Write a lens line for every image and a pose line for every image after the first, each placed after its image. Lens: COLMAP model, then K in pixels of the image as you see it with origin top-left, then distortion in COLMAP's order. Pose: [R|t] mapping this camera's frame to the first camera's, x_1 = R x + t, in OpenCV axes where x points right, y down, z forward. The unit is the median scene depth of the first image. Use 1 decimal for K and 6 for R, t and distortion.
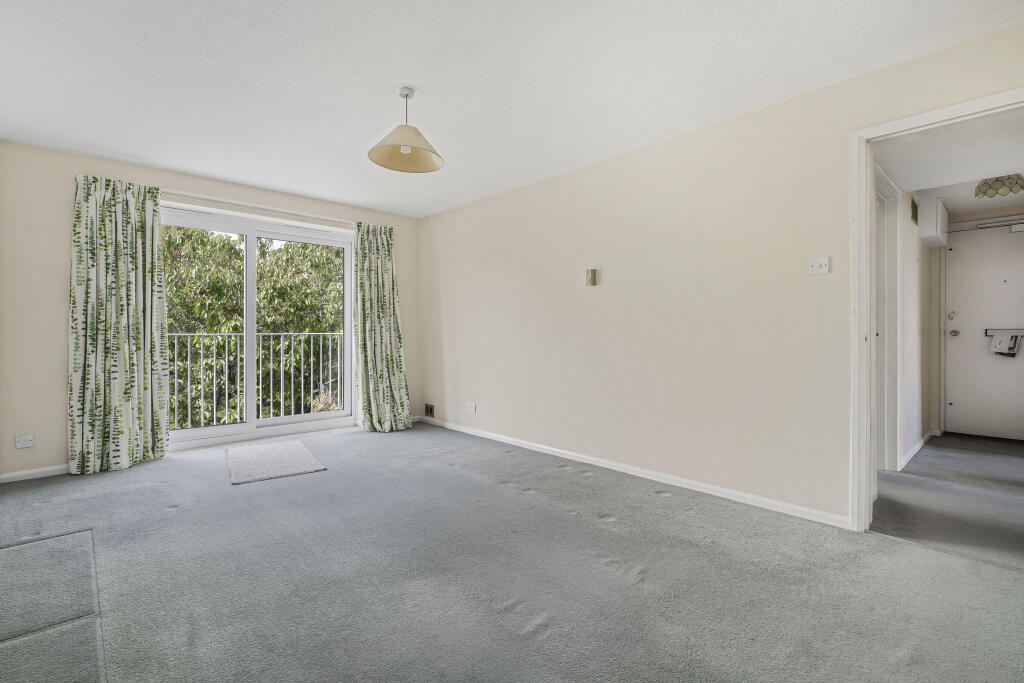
lens RADIAL K [[475.8, 0, 508.5], [0, 475.8, 334.6], [0, 0, 1]] dist [-0.001371, 0.000729]
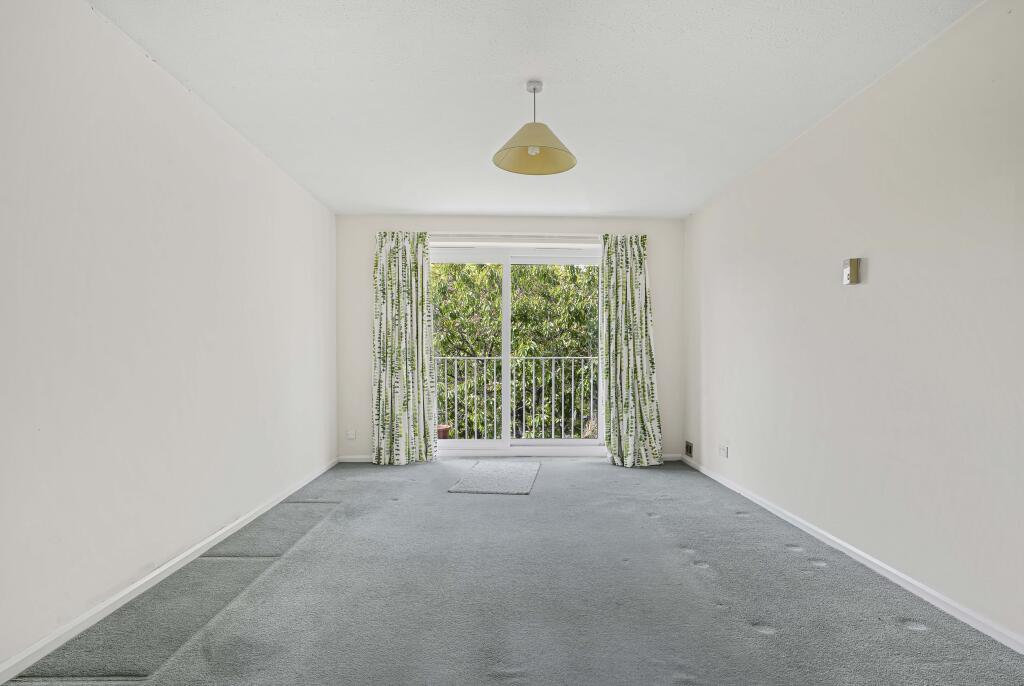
lens RADIAL K [[528.1, 0, 516.4], [0, 528.1, 385.9], [0, 0, 1]] dist [-0.052002, 0.000590]
pose [[0.751751, 0.037686, -0.658370, 0.302724], [-0.005388, 0.998683, 0.051014, 0.003203], [0.659425, -0.034802, 0.750964, 0.162777]]
